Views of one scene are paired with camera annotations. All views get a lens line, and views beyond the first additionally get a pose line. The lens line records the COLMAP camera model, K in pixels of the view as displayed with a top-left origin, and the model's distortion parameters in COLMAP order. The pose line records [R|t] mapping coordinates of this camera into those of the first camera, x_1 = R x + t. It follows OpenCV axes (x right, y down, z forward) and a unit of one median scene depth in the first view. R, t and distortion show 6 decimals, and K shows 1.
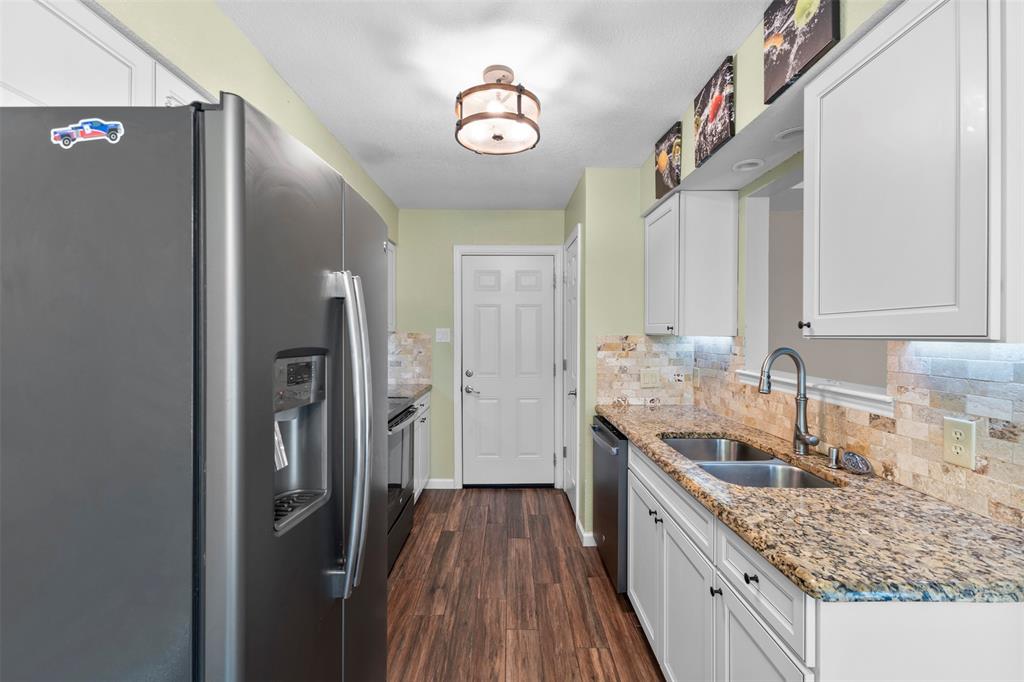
lens RADIAL K [[439.4, 0, 513.9], [0, 439.4, 333.6], [0, 0, 1]] dist [0.022789, -0.009276]
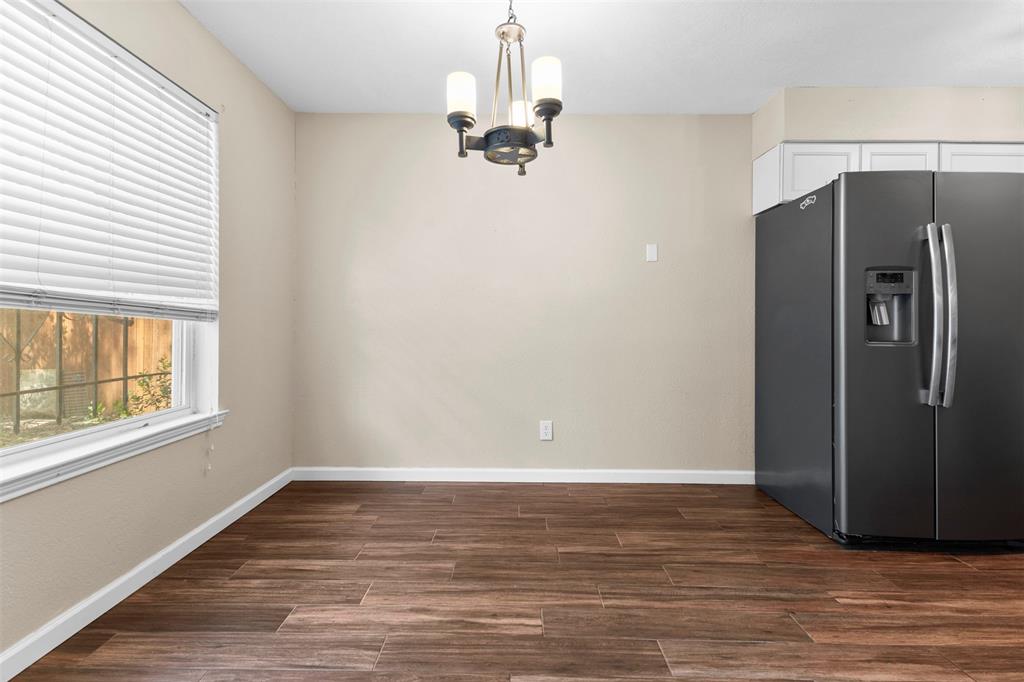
lens RADIAL K [[439.4, 0, 513.9], [0, 439.4, 333.6], [0, 0, 1]] dist [0.022789, -0.009276]
pose [[-0.008858, 0.019036, -0.999780, 2.114079], [-0.001910, 0.999817, 0.019053, 0.395713], [0.999959, 0.002078, -0.008820, -0.985271]]
